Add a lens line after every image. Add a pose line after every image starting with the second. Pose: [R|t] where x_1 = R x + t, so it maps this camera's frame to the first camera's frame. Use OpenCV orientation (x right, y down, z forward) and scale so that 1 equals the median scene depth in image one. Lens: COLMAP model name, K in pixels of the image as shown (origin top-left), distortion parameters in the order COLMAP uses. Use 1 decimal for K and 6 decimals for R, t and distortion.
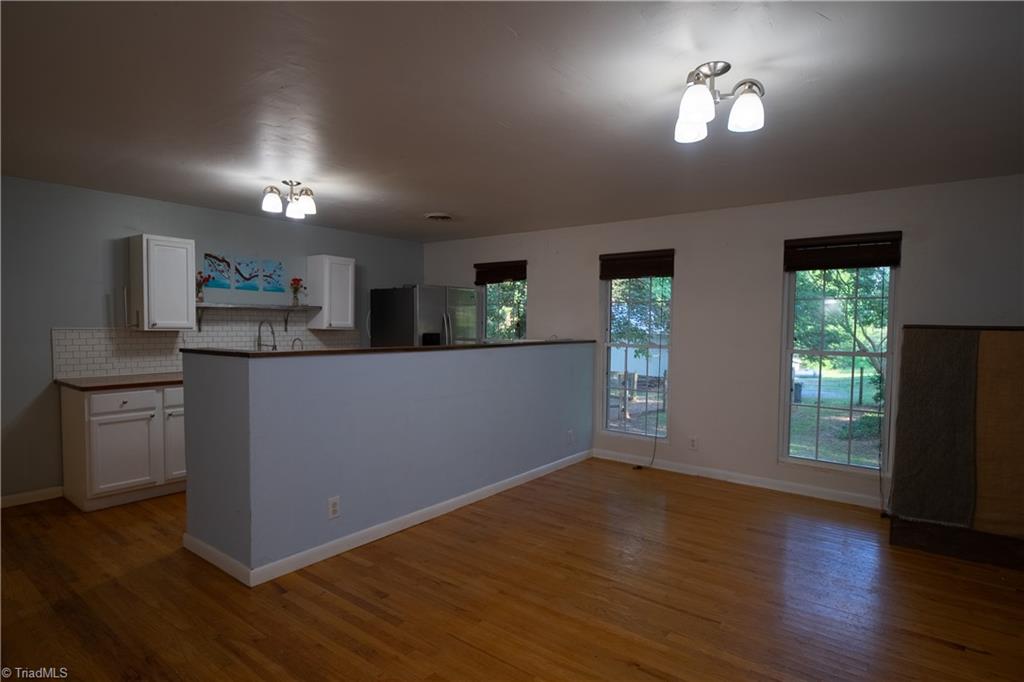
lens RADIAL K [[535.2, 0, 507.6], [0, 535.2, 339.9], [0, 0, 1]] dist [0.026921, 0.000044]
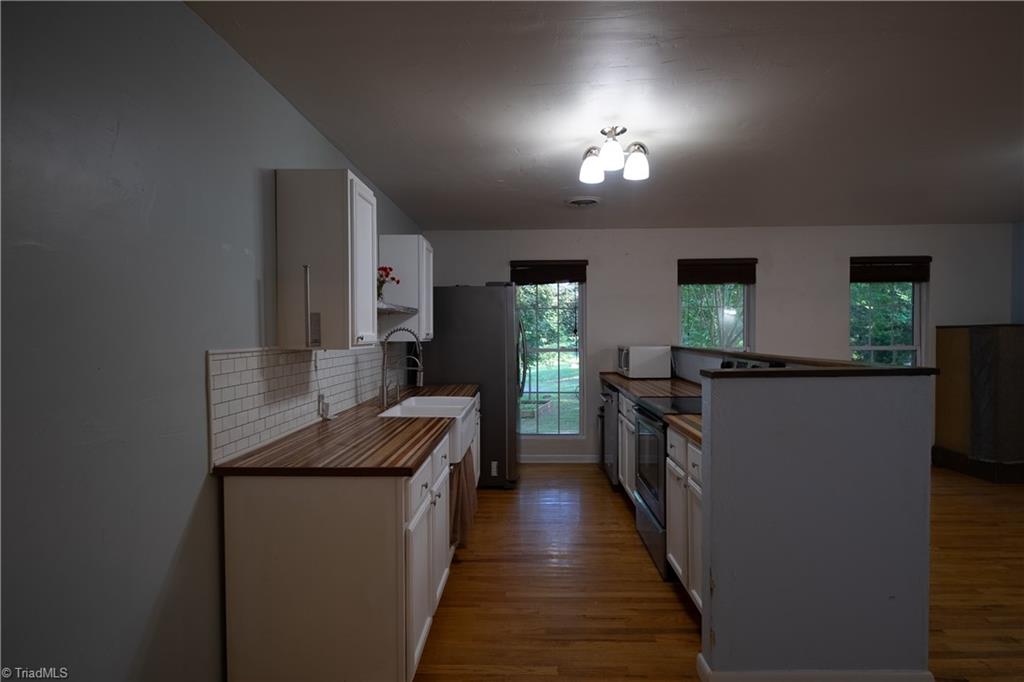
lens RADIAL K [[535.2, 0, 512.6], [0, 535.2, 340.9], [0, 0, 1]] dist [0.026921, 0.000044]
pose [[0.800131, -0.028976, 0.599125, -0.807805], [0.037274, 0.999304, -0.001448, -0.017977], [-0.598667, 0.023490, 0.800654, 0.446376]]
